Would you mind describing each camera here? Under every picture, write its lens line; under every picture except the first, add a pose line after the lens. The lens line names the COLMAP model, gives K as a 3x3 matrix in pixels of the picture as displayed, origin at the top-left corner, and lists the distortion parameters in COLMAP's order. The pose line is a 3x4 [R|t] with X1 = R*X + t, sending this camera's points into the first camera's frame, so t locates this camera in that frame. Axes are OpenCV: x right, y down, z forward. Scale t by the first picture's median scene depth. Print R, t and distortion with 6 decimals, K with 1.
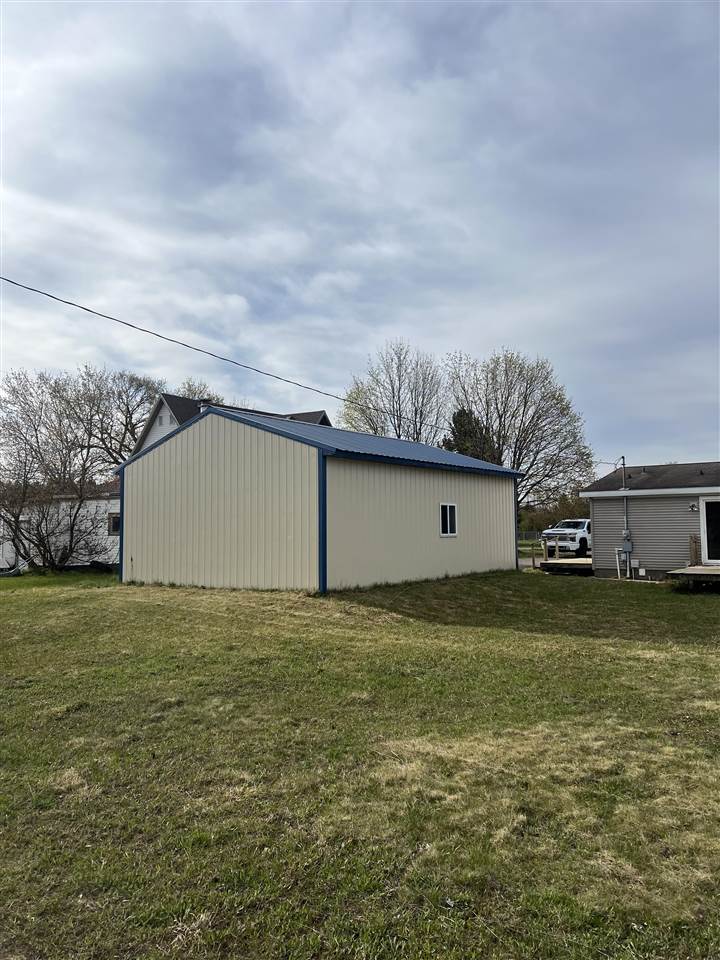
lens RADIAL K [[739.5, 0, 359.3], [0, 739.5, 487.6], [0, 0, 1]] dist [0.080915, -0.113467]
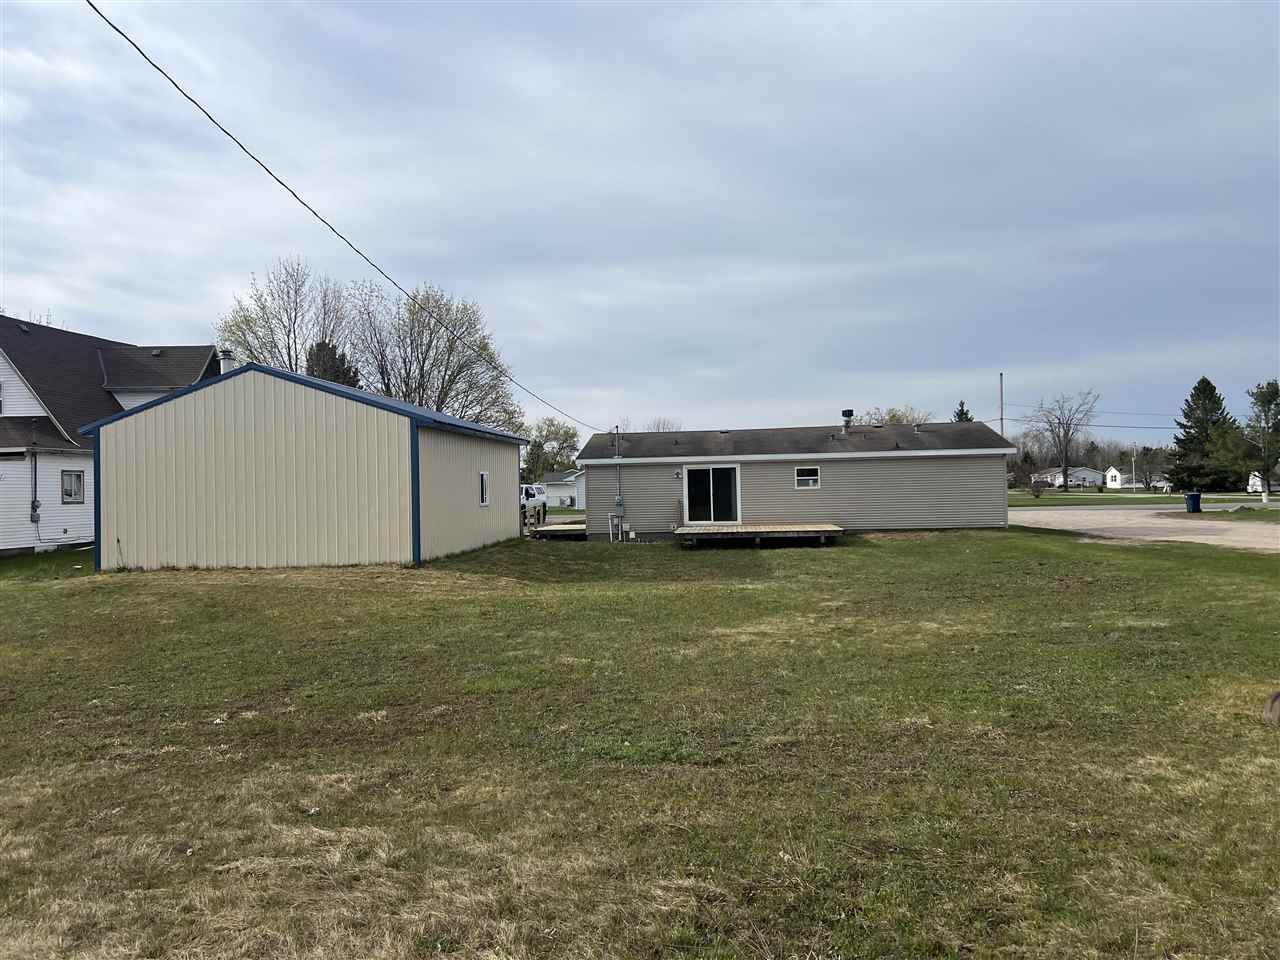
lens RADIAL K [[970.7, 0, 640.0], [0, 970.7, 480.0], [0, 0, 1]] dist [0.023790, -0.003249]
pose [[0.854251, -0.006796, 0.519816, -0.349480], [-0.014055, 0.999247, 0.036163, -0.016402], [-0.519670, -0.038198, 0.853513, -0.196203]]
